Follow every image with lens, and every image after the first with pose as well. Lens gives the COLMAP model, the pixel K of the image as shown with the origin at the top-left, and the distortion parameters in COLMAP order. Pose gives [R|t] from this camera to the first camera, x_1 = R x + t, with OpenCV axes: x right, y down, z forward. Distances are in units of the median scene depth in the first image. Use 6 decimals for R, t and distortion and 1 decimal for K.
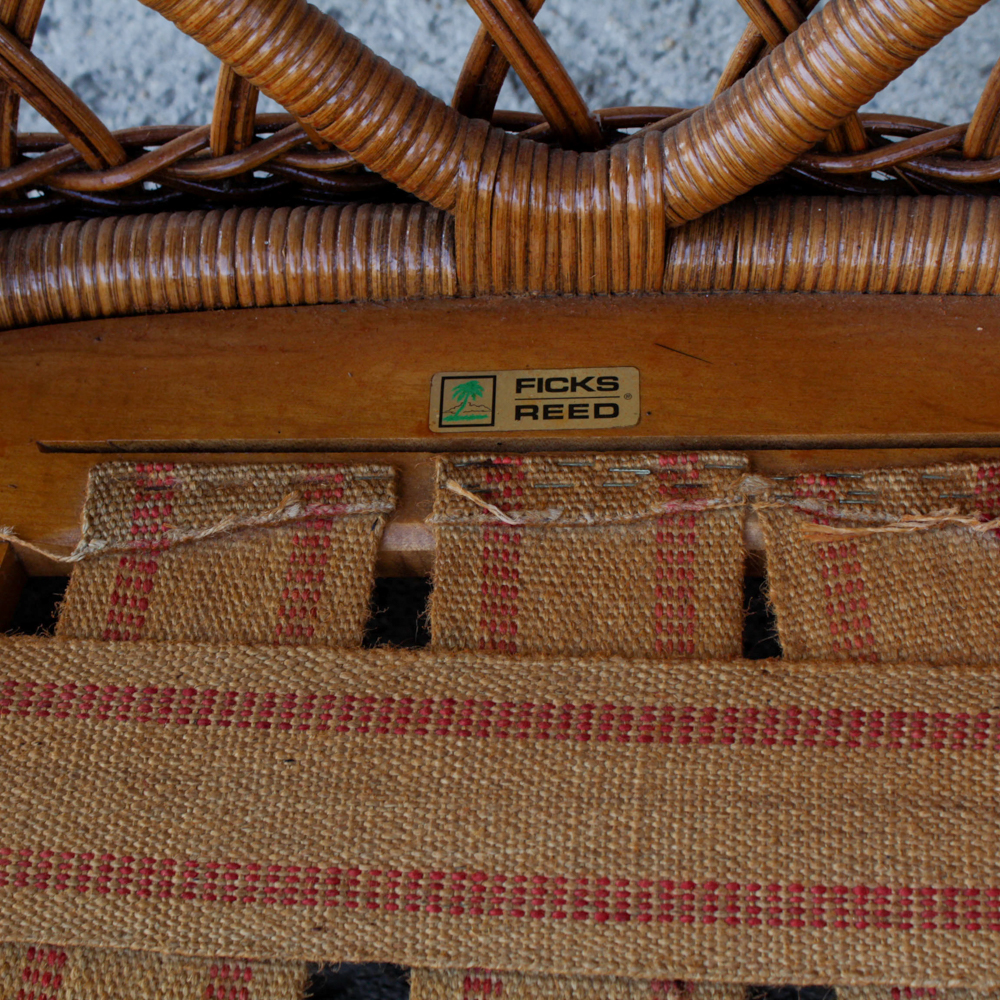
lens RADIAL K [[2102.2, 0, 464.4], [0, 2102.2, 499.9], [0, 0, 1]] dist [-0.088287, 0.445909]
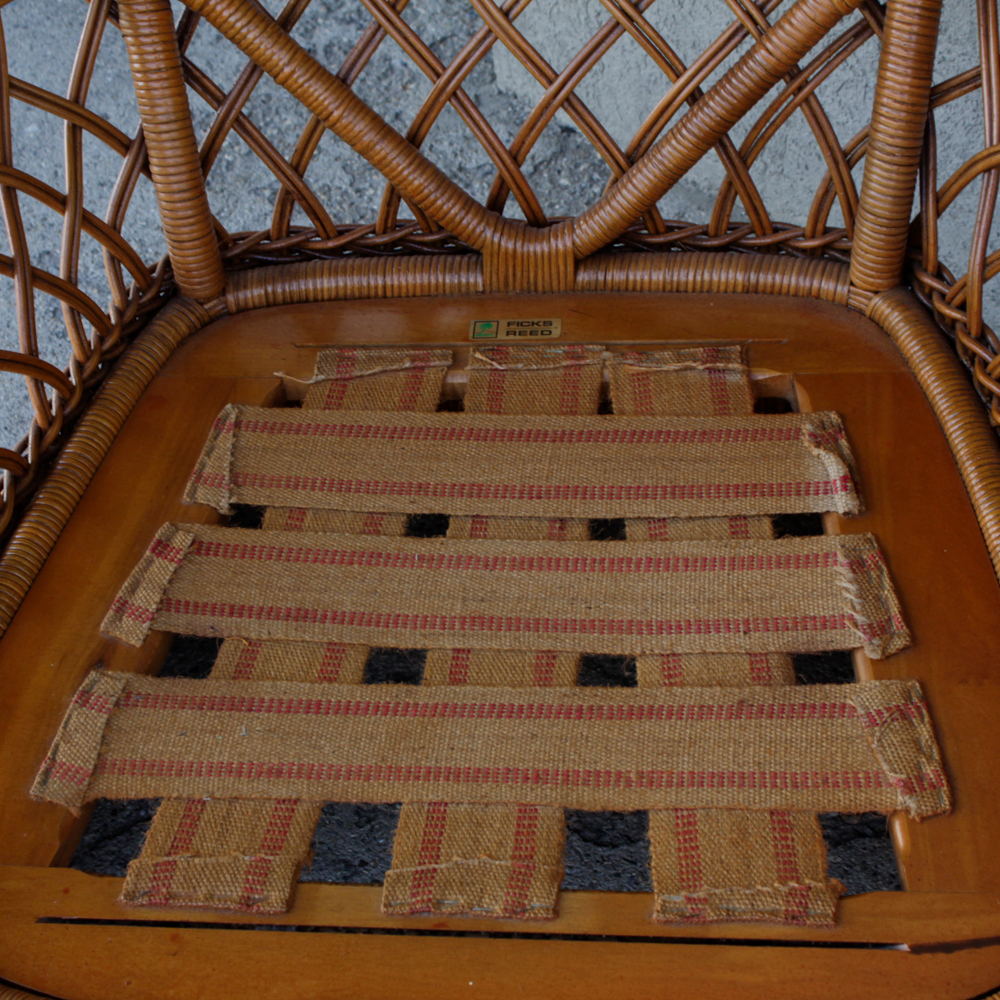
lens RADIAL K [[2102.2, 0, 464.4], [0, 2102.2, 499.9], [0, 0, 1]] dist [-0.088287, 0.445909]
pose [[0.998787, 0.032992, -0.036556, 0.069718], [-0.040793, 0.970175, -0.238947, 0.696396], [0.027582, 0.240149, 0.970344, -1.195313]]
